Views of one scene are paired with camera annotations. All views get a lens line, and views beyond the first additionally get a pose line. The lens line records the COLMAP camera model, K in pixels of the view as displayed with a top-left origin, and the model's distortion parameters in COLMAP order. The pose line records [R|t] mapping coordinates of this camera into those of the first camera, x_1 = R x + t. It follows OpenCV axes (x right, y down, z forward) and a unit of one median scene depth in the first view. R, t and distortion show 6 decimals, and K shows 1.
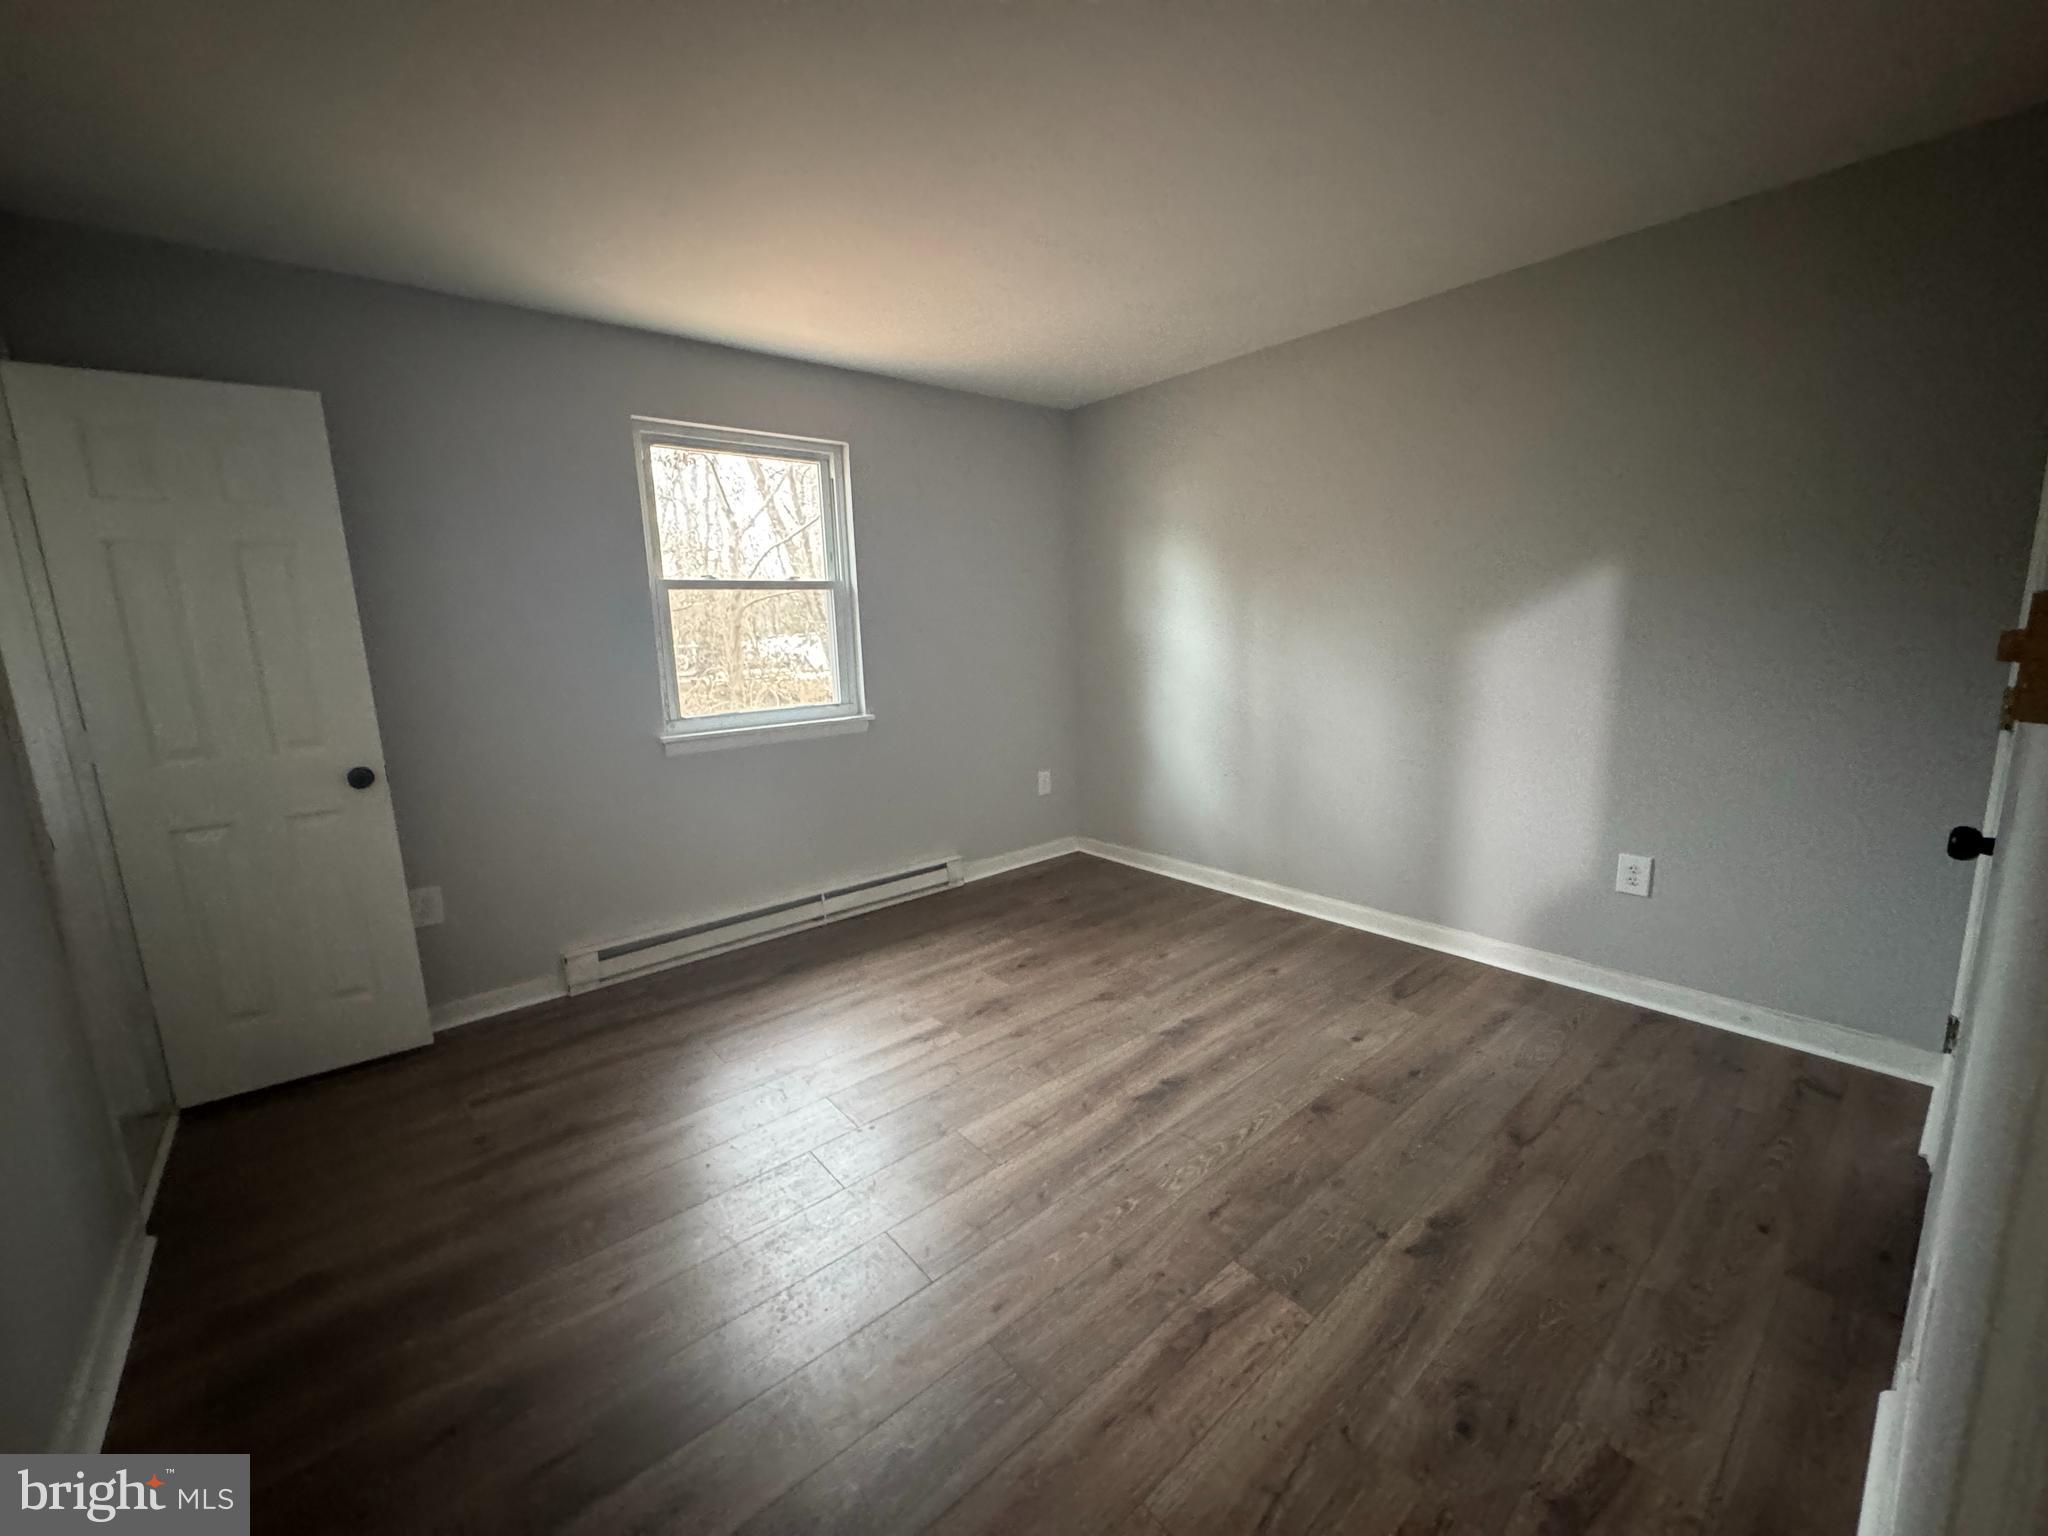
lens RADIAL K [[820.7, 0, 1031.9], [0, 820.7, 766.3], [0, 0, 1]] dist [-0.000651, 0.000332]
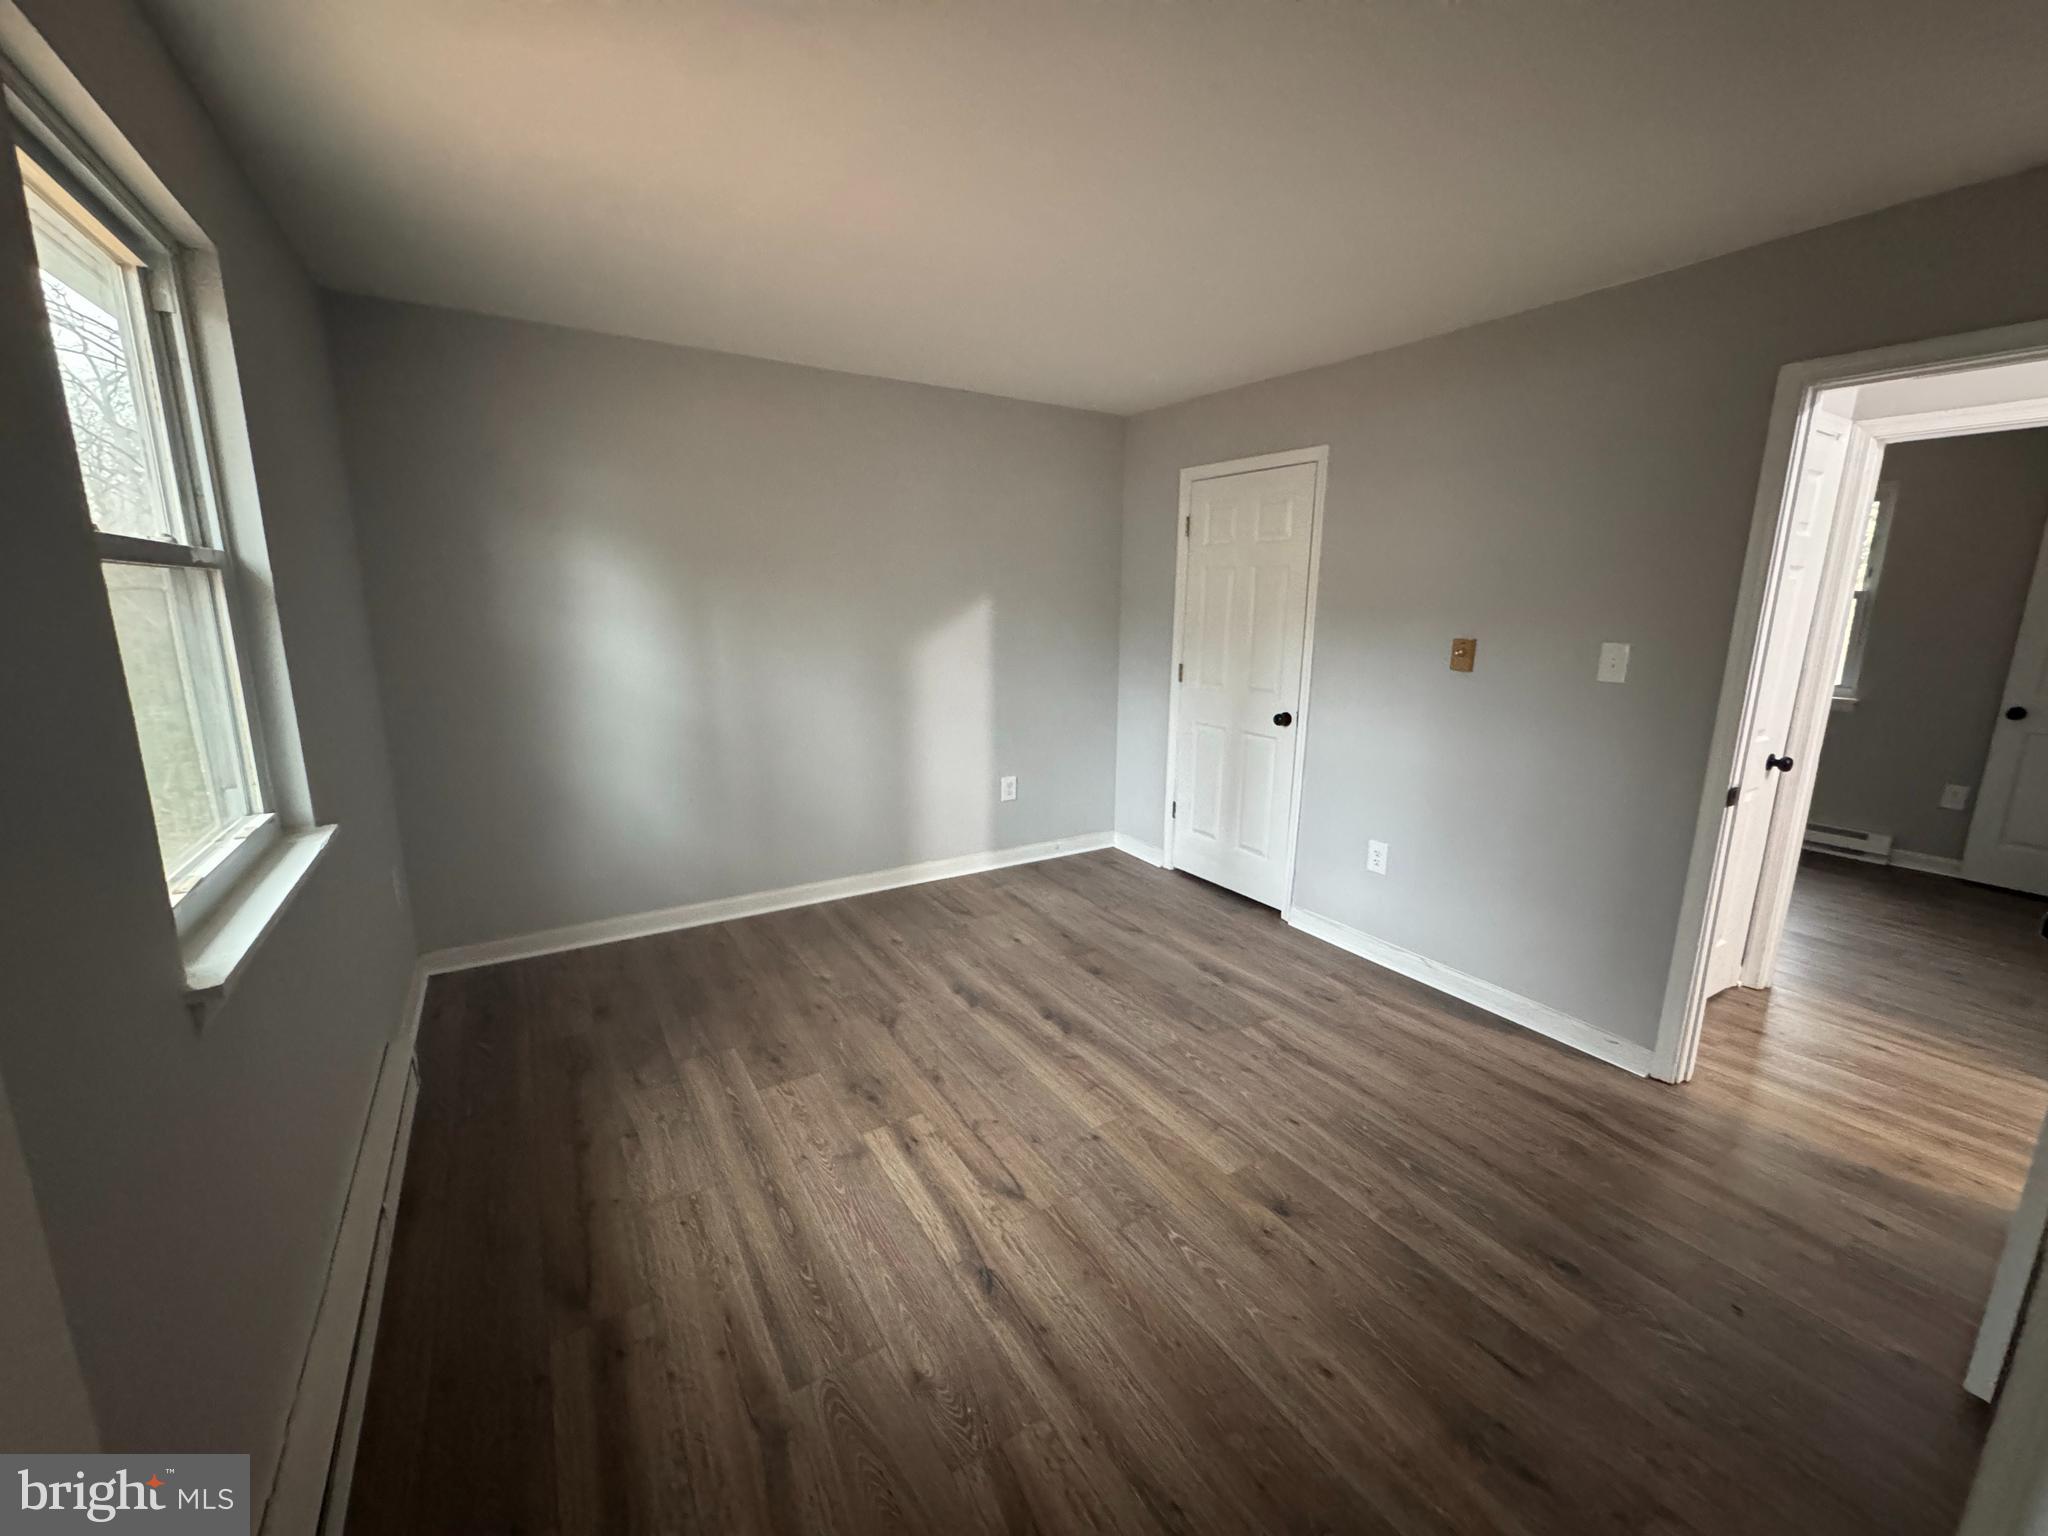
lens RADIAL K [[814.7, 0, 1022.2], [0, 814.7, 761.5], [0, 0, 1]] dist [-0.001100, 0.000903]
pose [[0.147138, -0.162520, 0.975673, -0.719443], [0.156935, 0.977750, 0.139199, -0.122161], [-0.976587, 0.132636, 0.169369, 0.580794]]
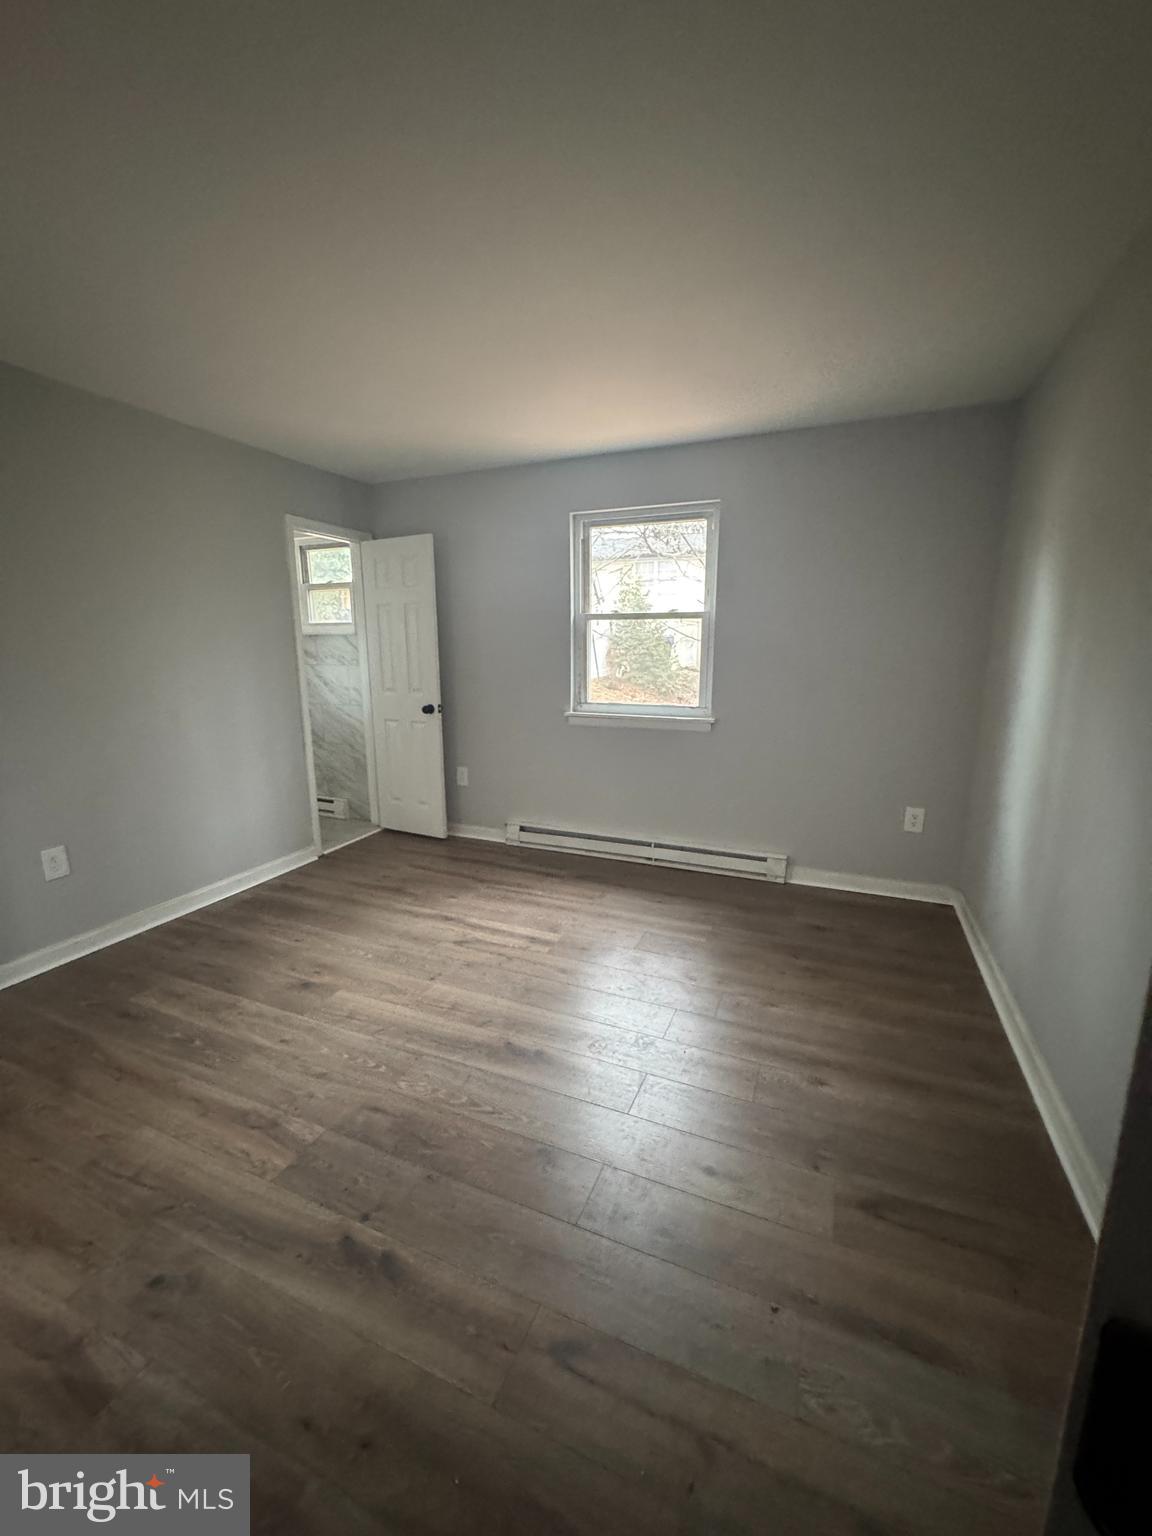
lens RADIAL K [[615.5, 0, 573.6], [0, 615.5, 772.3], [0, 0, 1]] dist [-0.000651, 0.000332]
pose [[0.439549, 0.209769, -0.873381, 0.639617], [-0.169818, 0.974219, 0.148524, -0.101653], [0.882020, 0.083033, 0.463840, 0.452753]]
